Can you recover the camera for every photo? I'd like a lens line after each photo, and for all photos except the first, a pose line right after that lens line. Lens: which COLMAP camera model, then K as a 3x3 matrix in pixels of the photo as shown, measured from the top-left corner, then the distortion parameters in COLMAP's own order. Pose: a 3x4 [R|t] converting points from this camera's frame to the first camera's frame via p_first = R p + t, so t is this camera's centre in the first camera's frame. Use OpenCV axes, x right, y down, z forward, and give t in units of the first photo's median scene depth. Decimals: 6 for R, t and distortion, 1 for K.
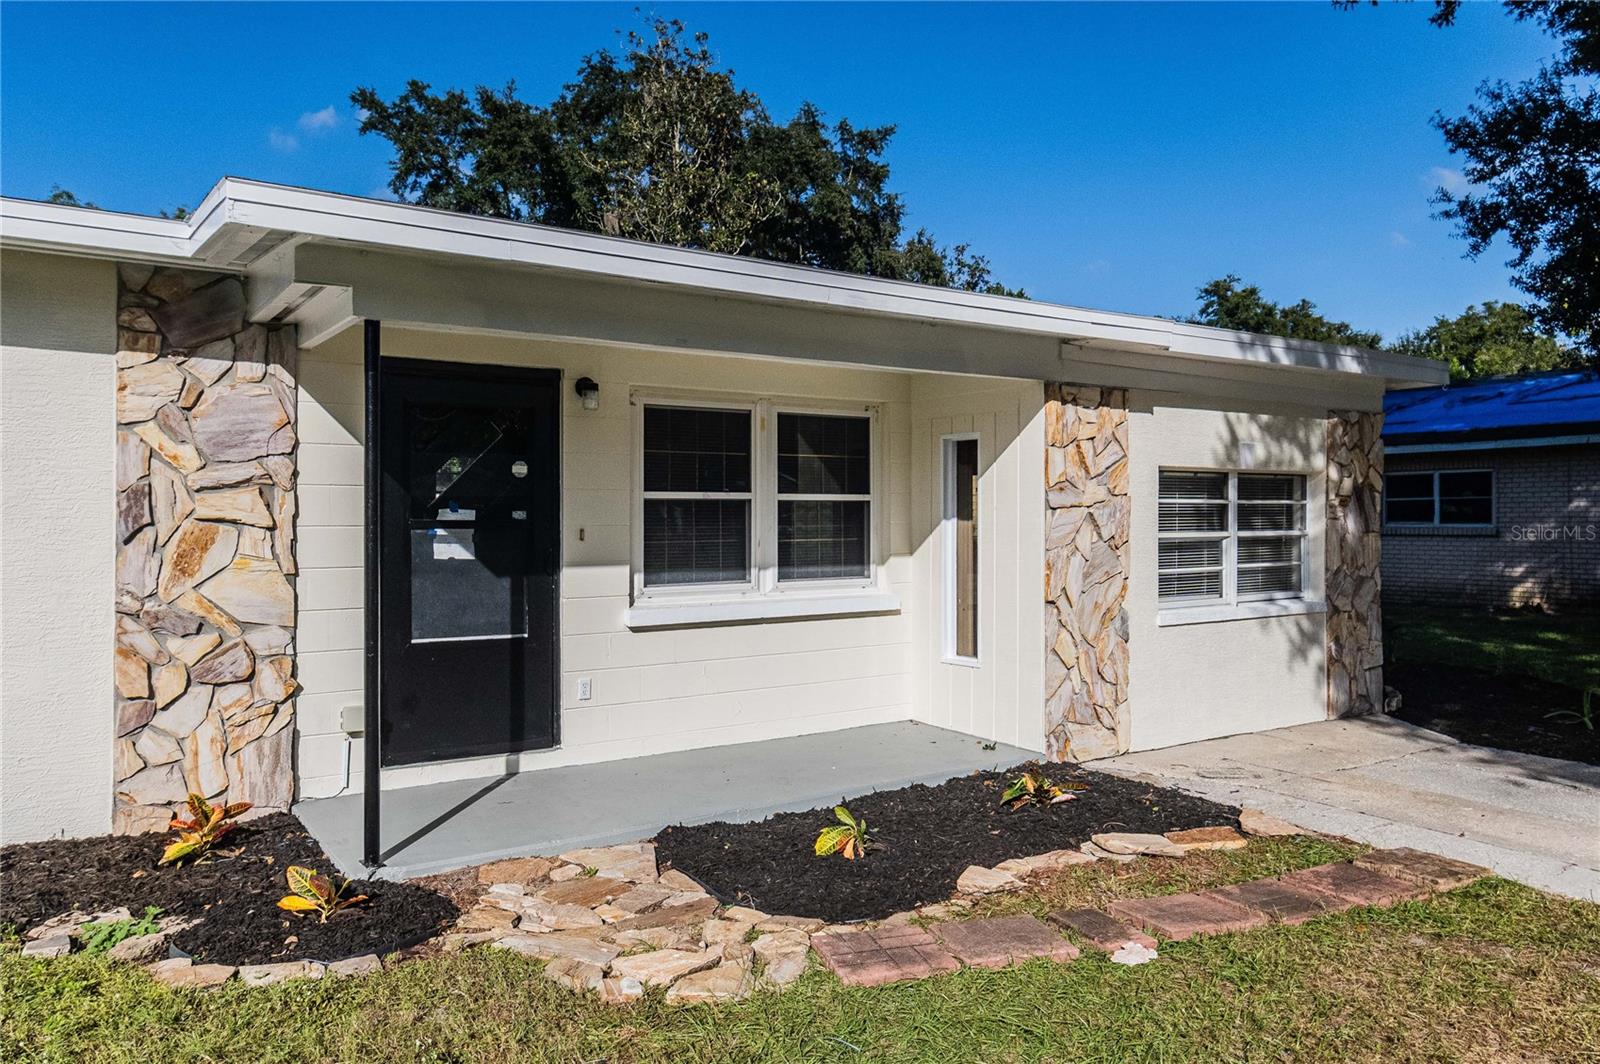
lens RADIAL K [[1102.5, 0, 798.7], [0, 1102.5, 516.6], [0, 0, 1]] dist [0.023140, -0.000959]
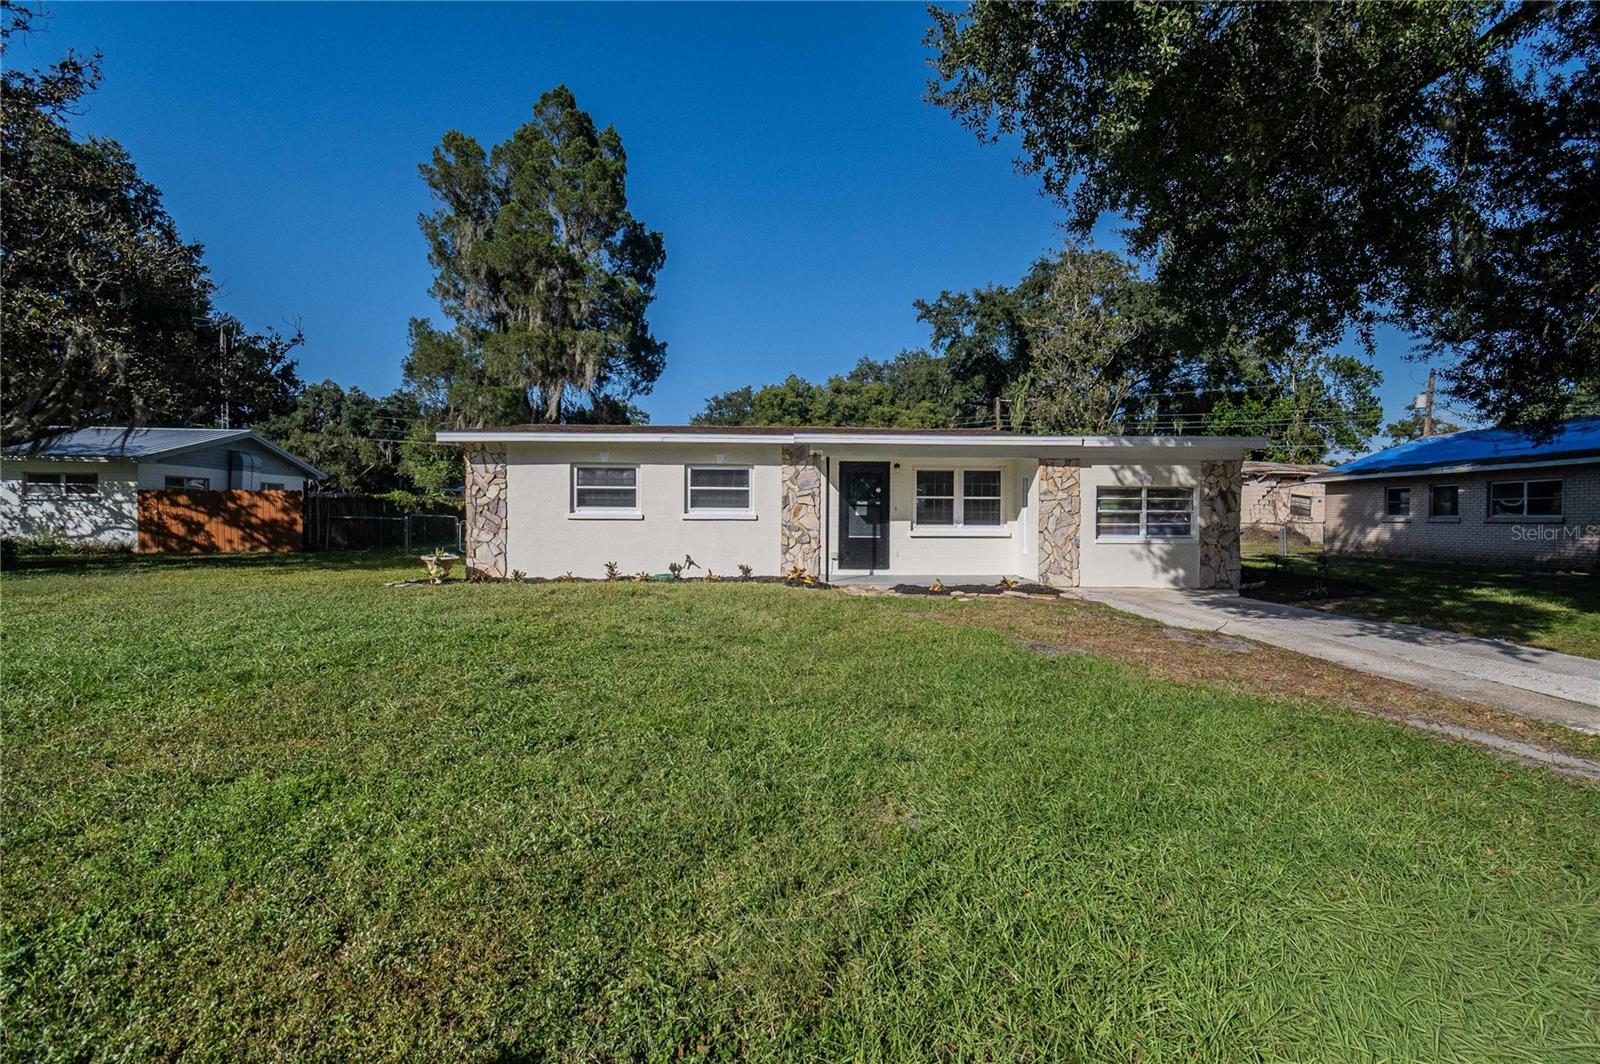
lens RADIAL K [[730.9, 0, 802.2], [0, 730.9, 528.6], [0, 0, 1]] dist [0.002563, 0.000325]
pose [[0.832685, 0.016334, -0.553506, 0.757385], [-0.008828, 0.999829, 0.016225, 0.039684], [0.553676, -0.008624, 0.832687, -0.976828]]
